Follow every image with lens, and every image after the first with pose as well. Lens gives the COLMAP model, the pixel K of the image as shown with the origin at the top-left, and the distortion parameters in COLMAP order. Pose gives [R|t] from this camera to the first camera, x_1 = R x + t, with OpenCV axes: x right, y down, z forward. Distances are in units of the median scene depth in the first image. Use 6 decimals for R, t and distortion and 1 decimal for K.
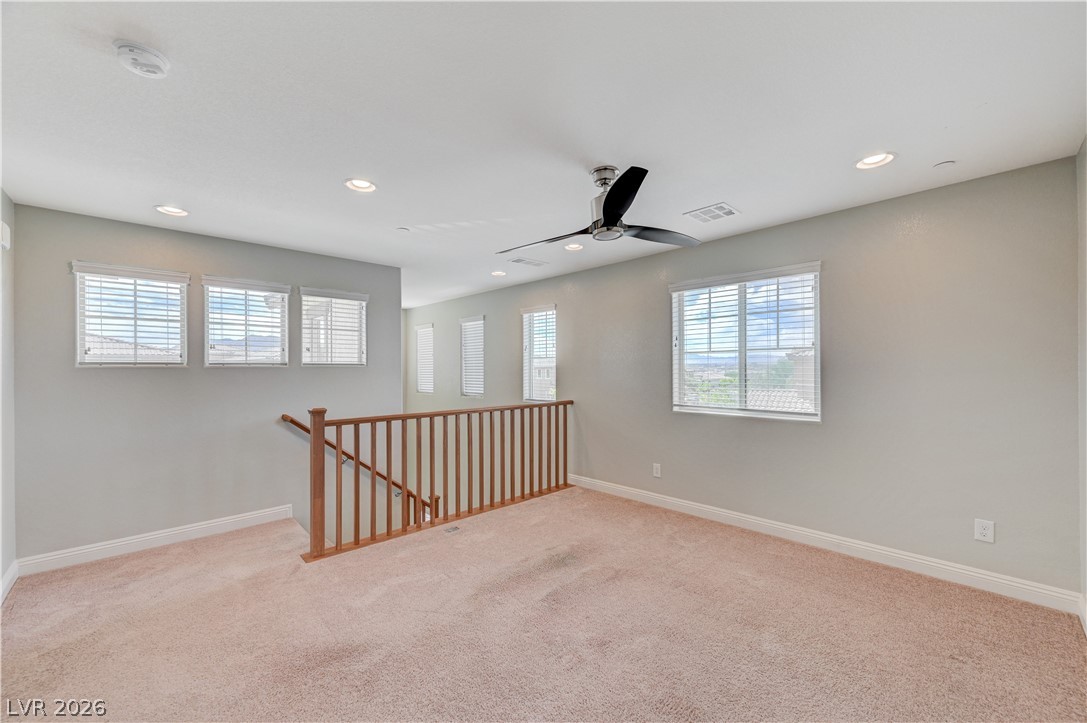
lens RADIAL K [[423.8, 0, 540.6], [0, 423.8, 366.6], [0, 0, 1]] dist [0.000383, -0.000202]
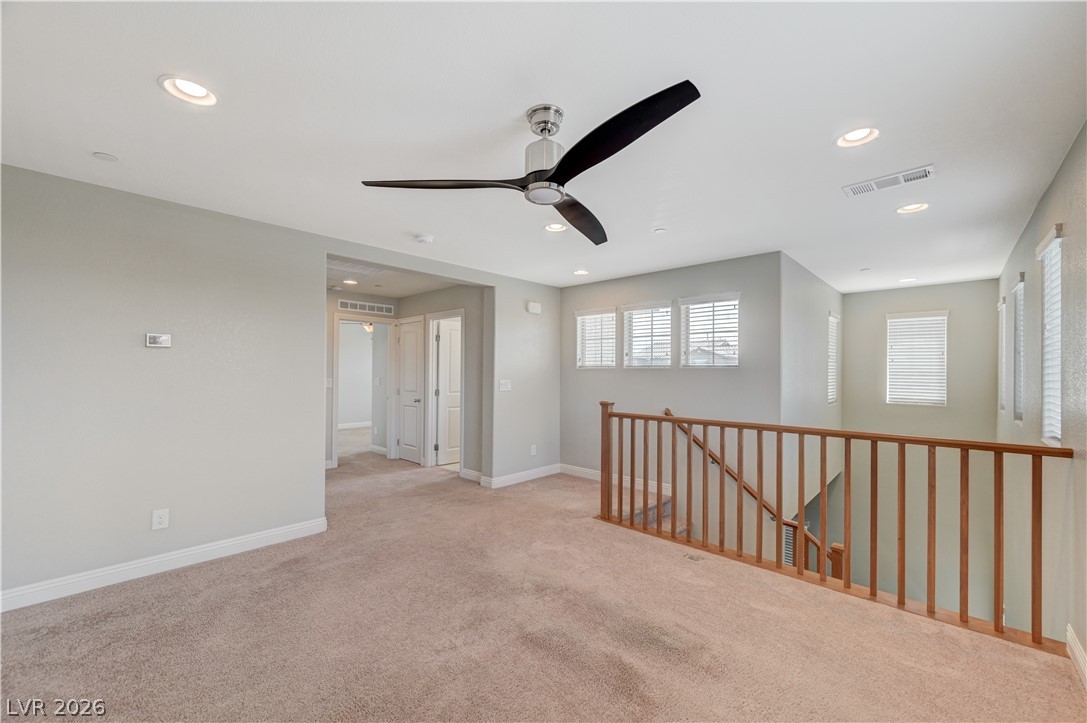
lens RADIAL K [[423.8, 0, 538.9], [0, 423.8, 364.1], [0, 0, 1]] dist [0.000383, -0.000202]
pose [[0.065314, -0.009814, -0.997816, 0.605673], [-0.000599, 0.999951, -0.009874, 0.000842], [0.997865, 0.001243, 0.065305, 0.607631]]
